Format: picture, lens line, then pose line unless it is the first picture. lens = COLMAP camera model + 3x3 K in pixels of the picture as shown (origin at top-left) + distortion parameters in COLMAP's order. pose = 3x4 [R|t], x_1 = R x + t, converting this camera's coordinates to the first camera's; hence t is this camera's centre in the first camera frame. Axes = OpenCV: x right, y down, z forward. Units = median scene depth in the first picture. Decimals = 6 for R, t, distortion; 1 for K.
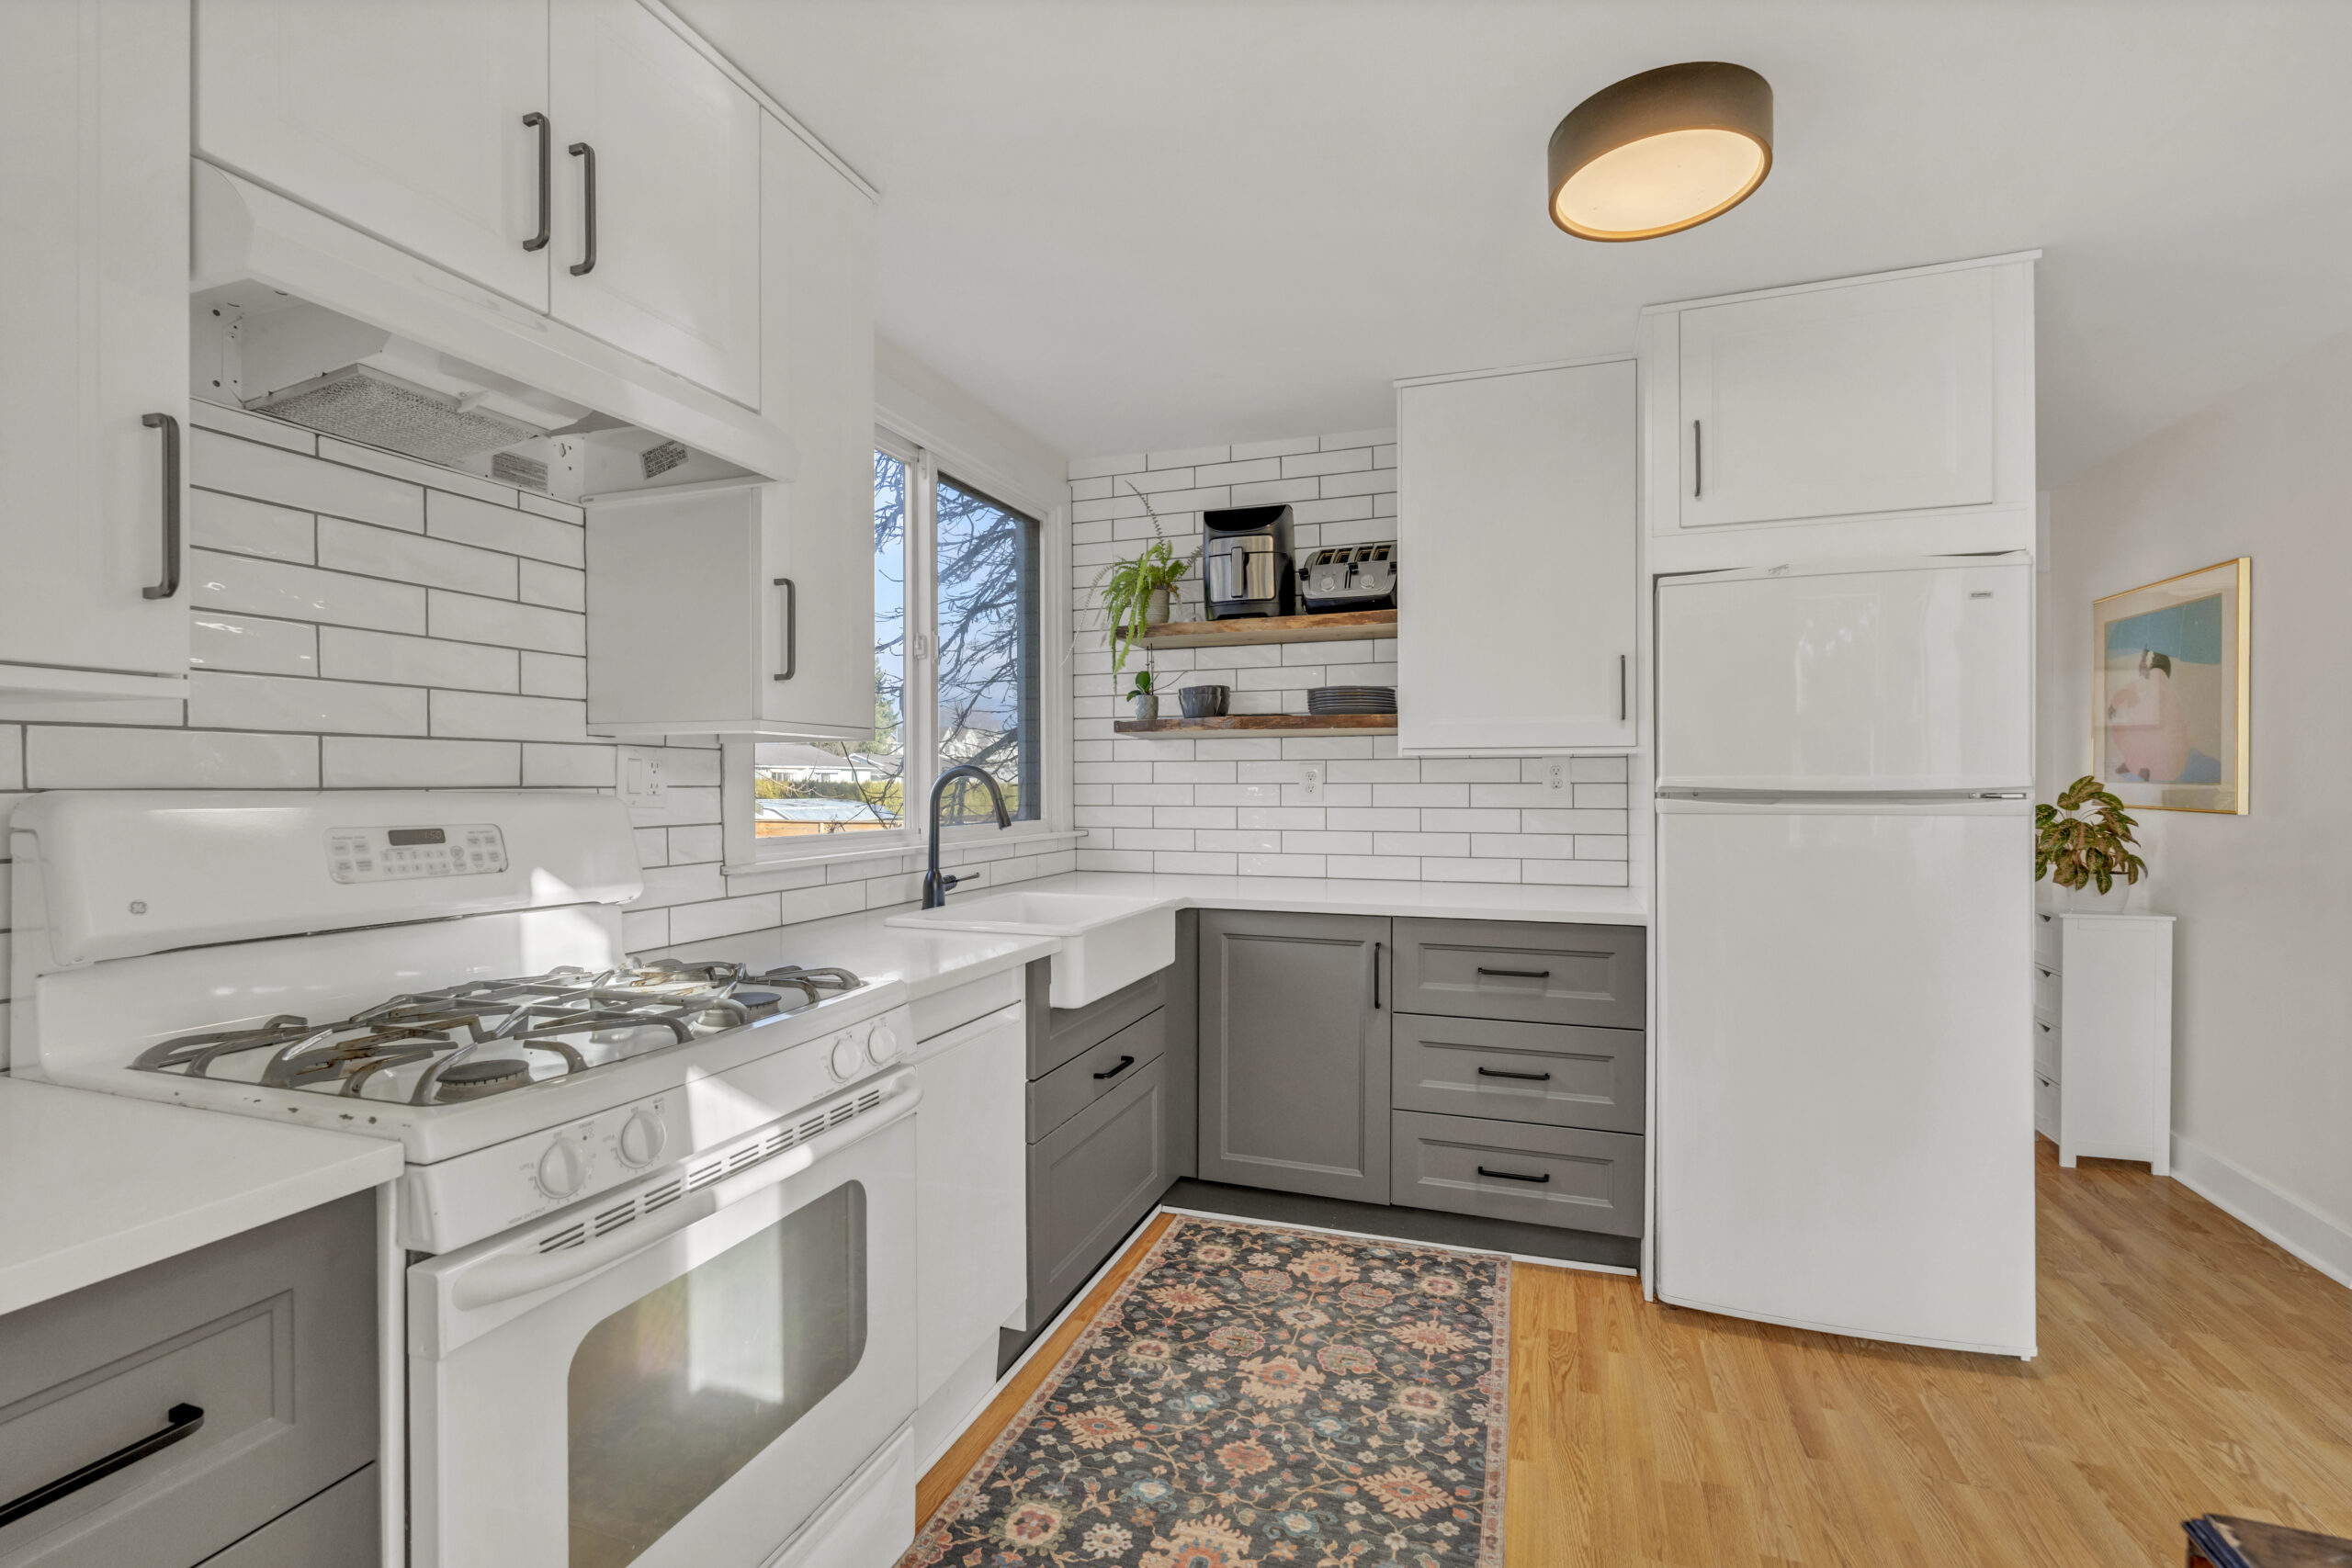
lens RADIAL K [[1069.8, 0, 1182.3], [0, 1069.8, 784.7], [0, 0, 1]] dist [-0.002484, -0.001110]
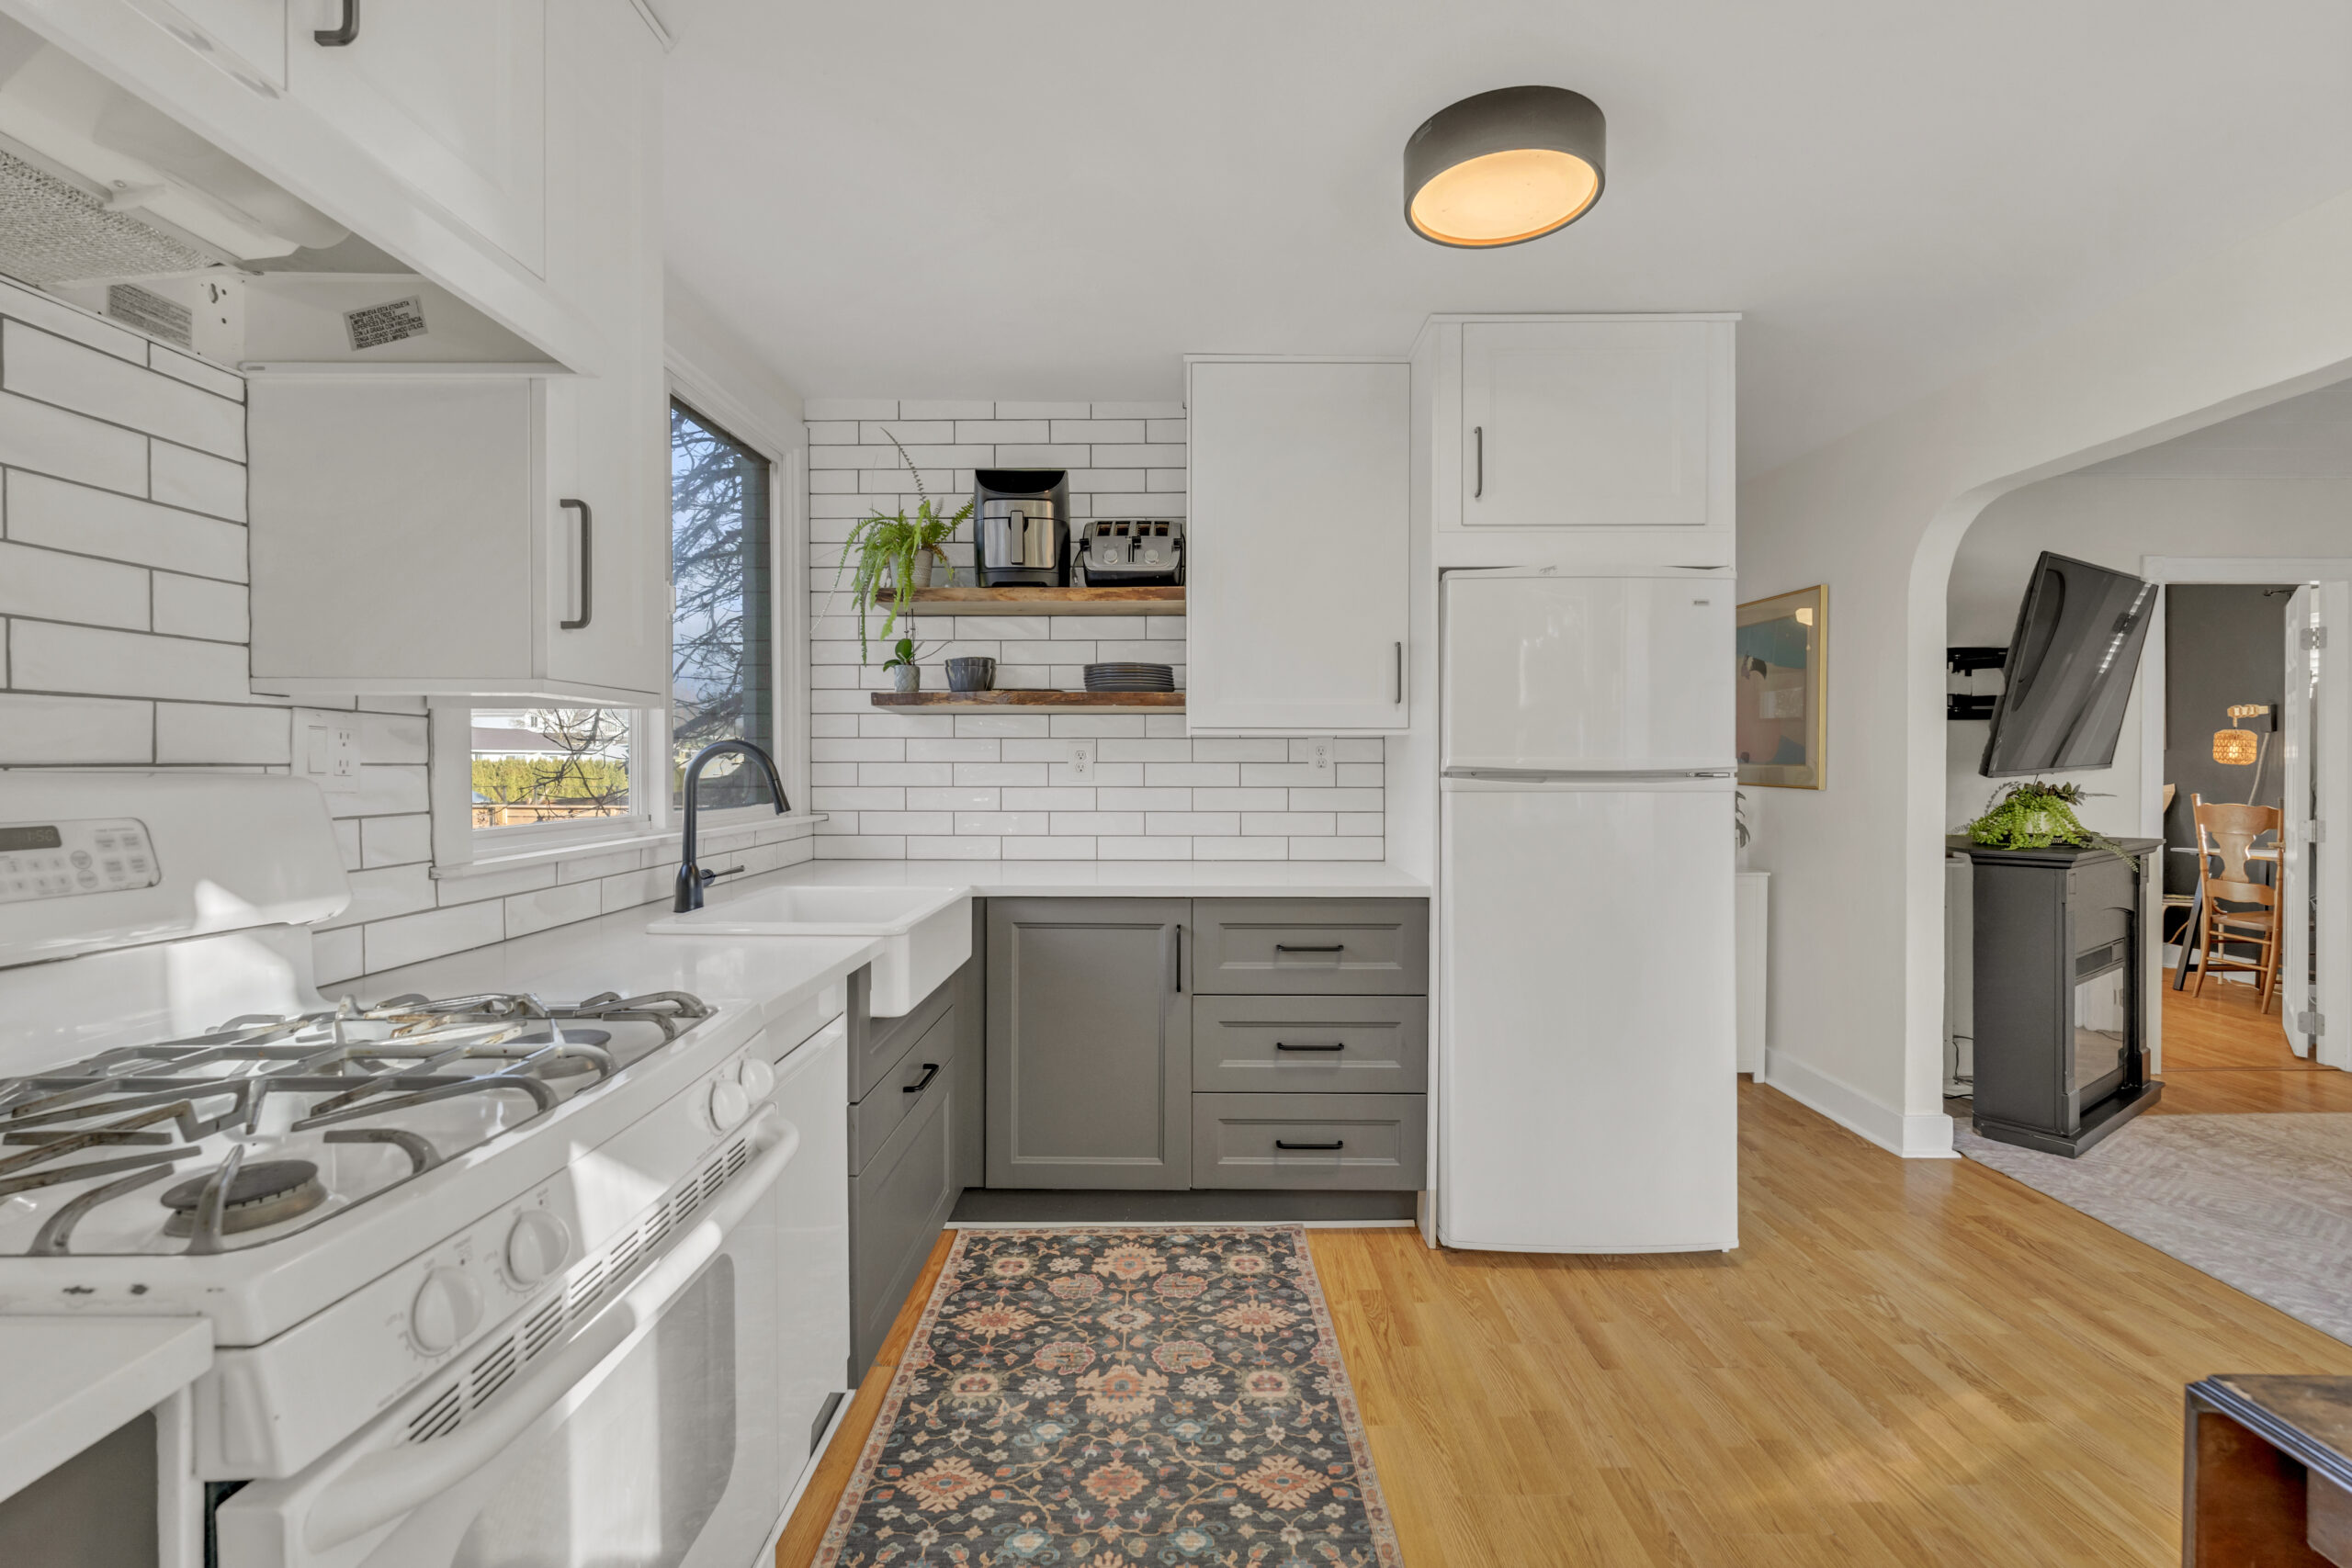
lens RADIAL K [[1069.8, 0, 1196.3], [0, 1069.8, 769.2], [0, 0, 1]] dist [-0.002484, -0.001110]
pose [[0.941301, 0.000873, 0.337568, -0.167927], [-0.002361, 0.999989, 0.003999, 0.000848], [-0.337561, -0.004561, 0.941293, 0.086500]]
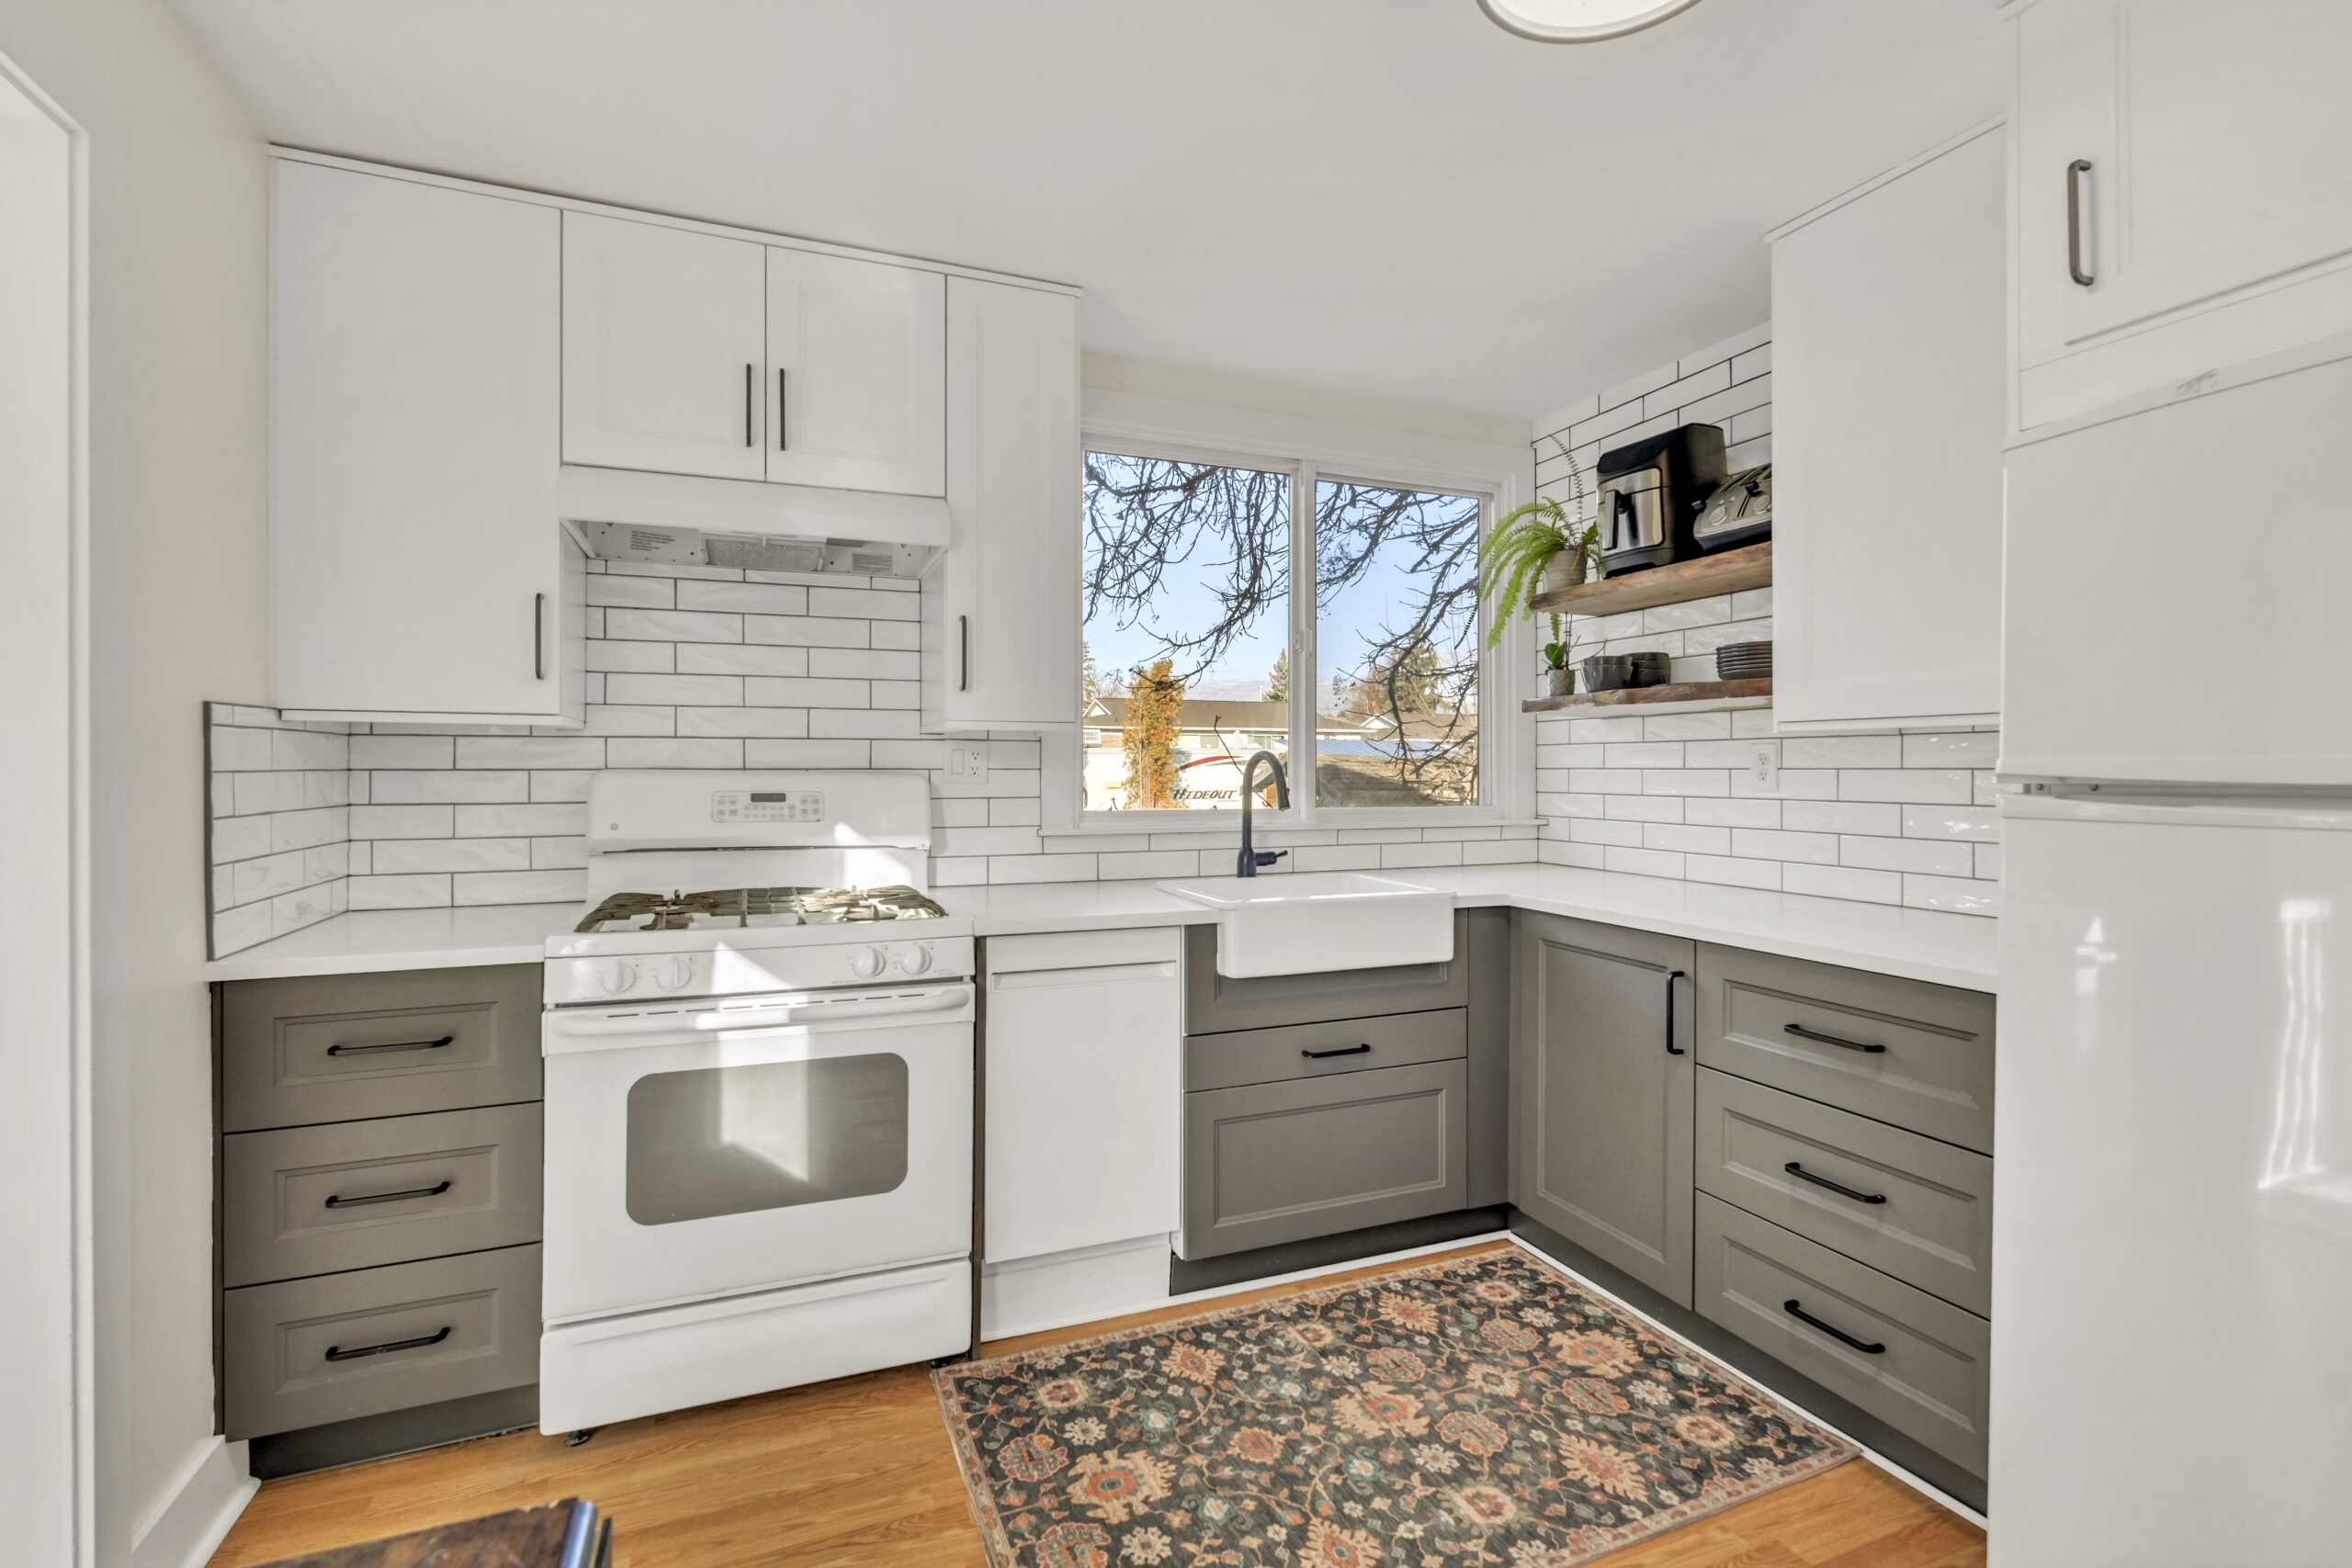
lens RADIAL K [[1069.8, 0, 1164.2], [0, 1069.8, 770.7], [0, 0, 1]] dist [-0.002484, -0.001110]
pose [[0.650196, 0.002698, -0.759761, 0.666139], [-0.004259, 0.999991, -0.000093, 0.002633], [0.759754, 0.003296, 0.650202, 0.252443]]
